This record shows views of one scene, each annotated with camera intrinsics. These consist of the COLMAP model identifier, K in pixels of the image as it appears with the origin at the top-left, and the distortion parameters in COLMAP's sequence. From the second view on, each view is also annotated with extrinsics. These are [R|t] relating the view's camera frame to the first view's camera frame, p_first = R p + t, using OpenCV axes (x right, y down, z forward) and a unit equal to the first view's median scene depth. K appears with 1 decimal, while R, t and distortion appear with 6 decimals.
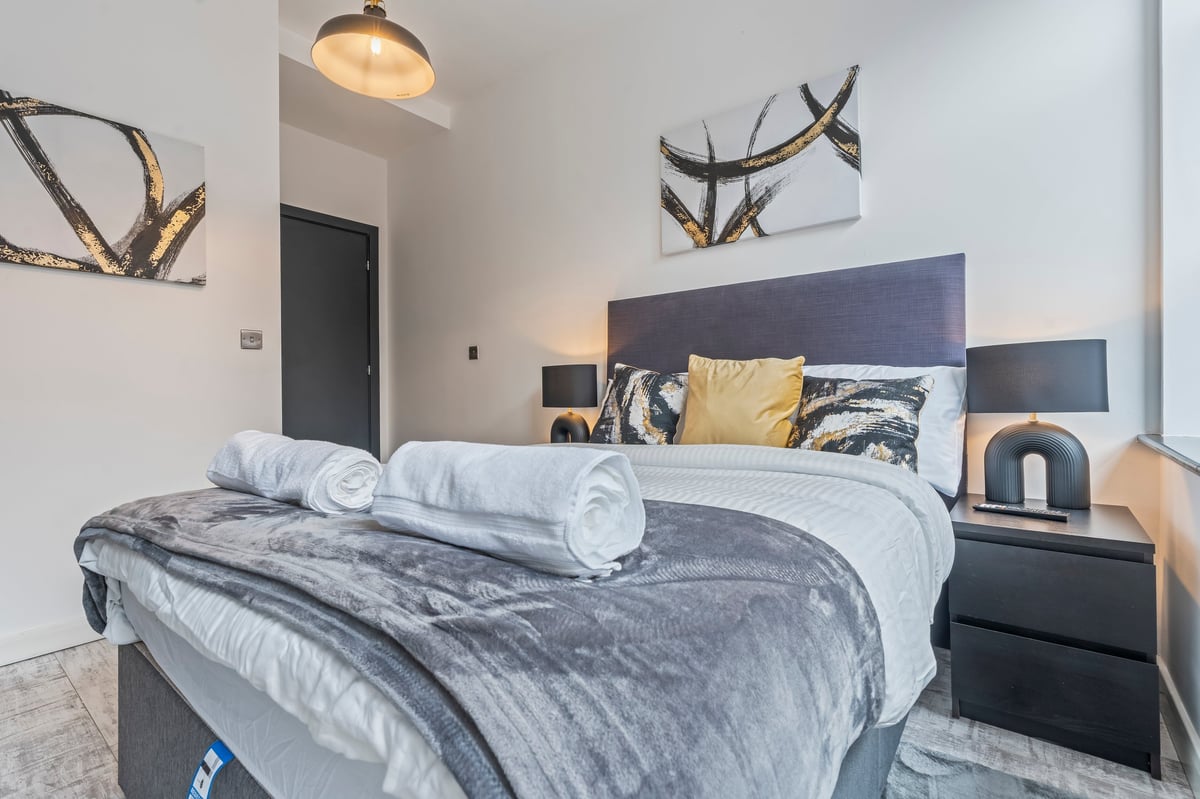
lens RADIAL K [[542.7, 0, 602.3], [0, 542.7, 396.4], [0, 0, 1]] dist [-0.004748, 0.001493]
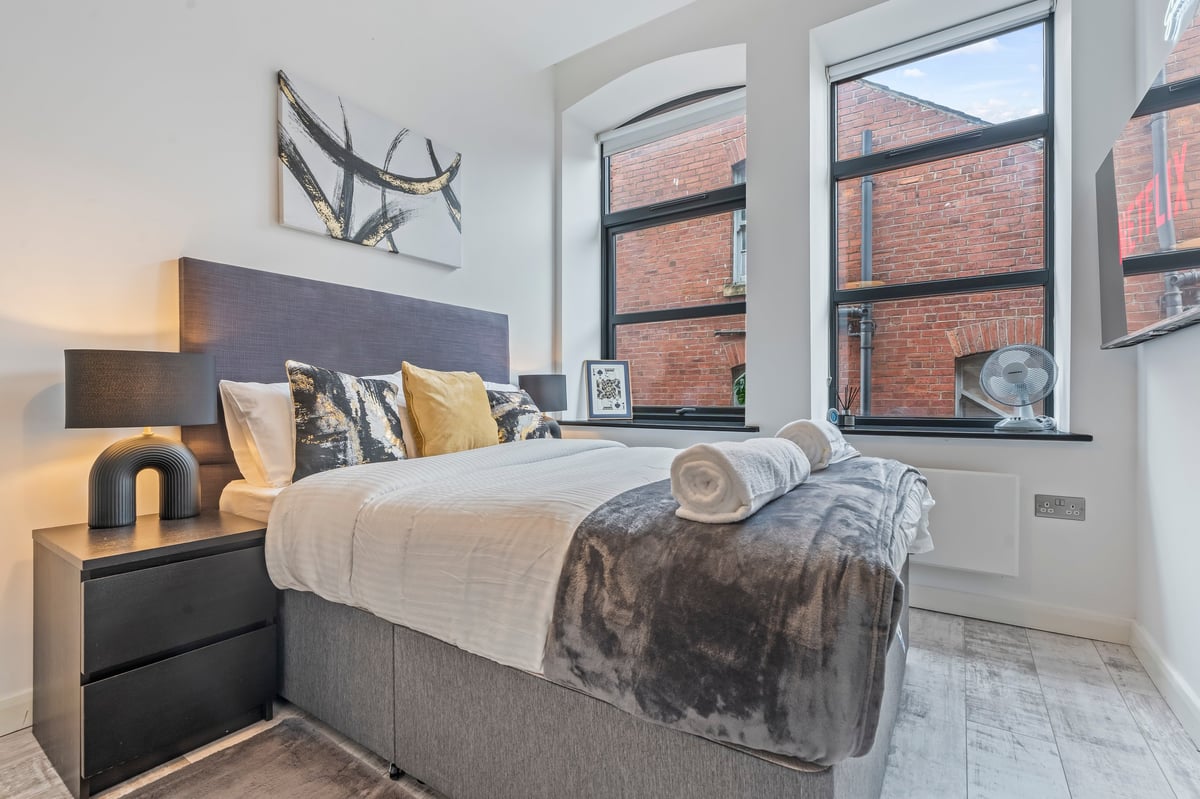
lens RADIAL K [[542.7, 0, 592.9], [0, 542.7, 405.6], [0, 0, 1]] dist [-0.004748, 0.001493]
pose [[-0.045574, 0.004037, 0.998953, -0.755206], [0.012163, 0.999920, -0.003486, 0.008732], [-0.998887, 0.011992, -0.045619, 0.653462]]
